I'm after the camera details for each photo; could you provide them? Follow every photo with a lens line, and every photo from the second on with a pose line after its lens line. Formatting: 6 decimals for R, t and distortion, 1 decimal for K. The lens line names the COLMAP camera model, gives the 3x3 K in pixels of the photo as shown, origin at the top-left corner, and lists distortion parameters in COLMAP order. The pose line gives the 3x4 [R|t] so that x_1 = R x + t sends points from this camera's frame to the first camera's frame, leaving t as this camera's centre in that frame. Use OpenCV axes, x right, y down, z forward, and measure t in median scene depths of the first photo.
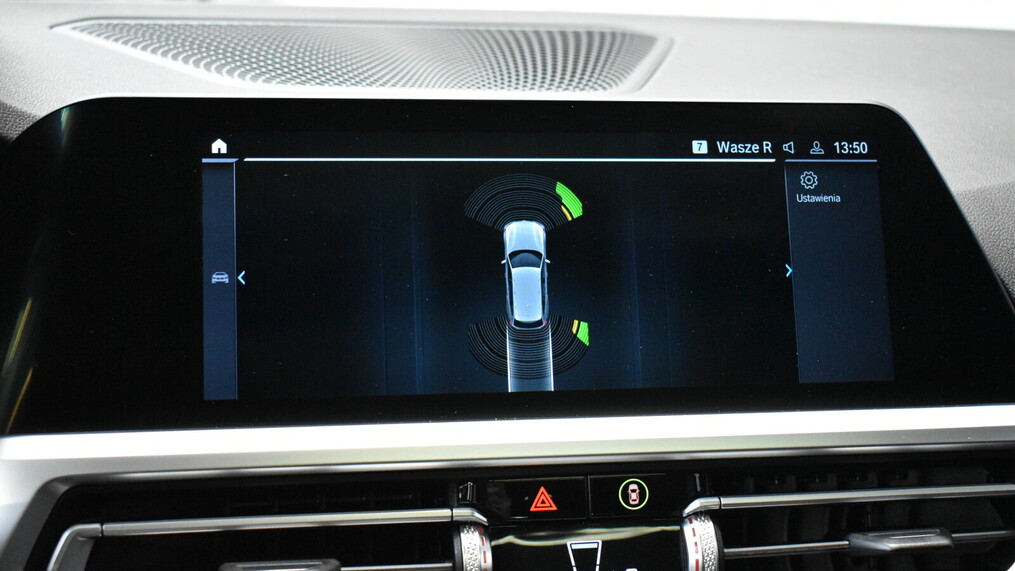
lens RADIAL K [[1310.8, 0, 507.5], [0, 1310.8, 285.5], [0, 0, 1]] dist [-0.016750, -0.034730]
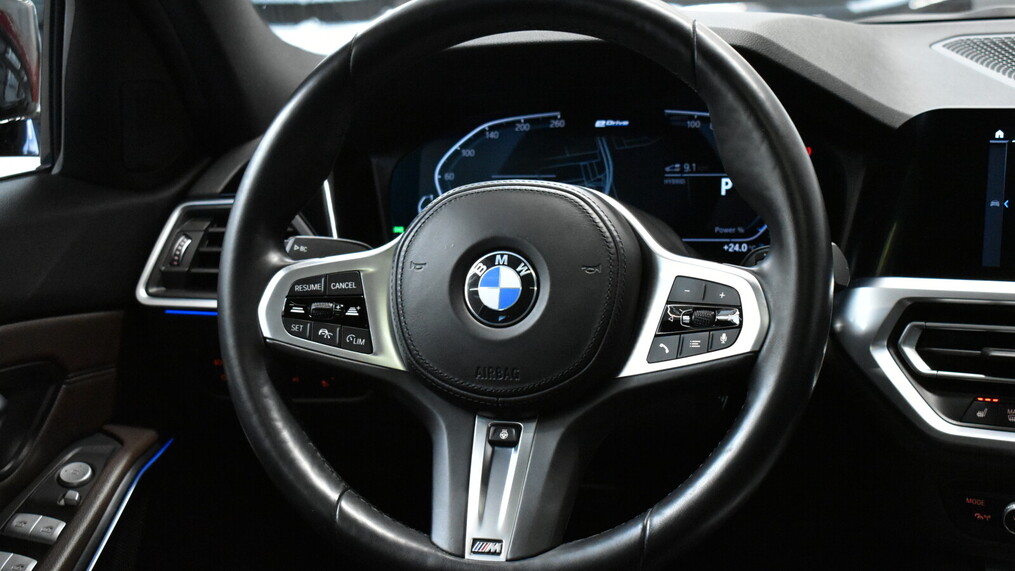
lens RADIAL K [[1667.1, 0, 507.5], [0, 1667.1, 285.5], [0, 0, 1]] dist [-0.020565, -0.040541]
pose [[0.816257, 0.062580, -0.574290, 0.595782], [-0.041912, 0.997911, 0.049170, 0.023837], [0.576167, -0.016065, 0.817174, -1.383166]]
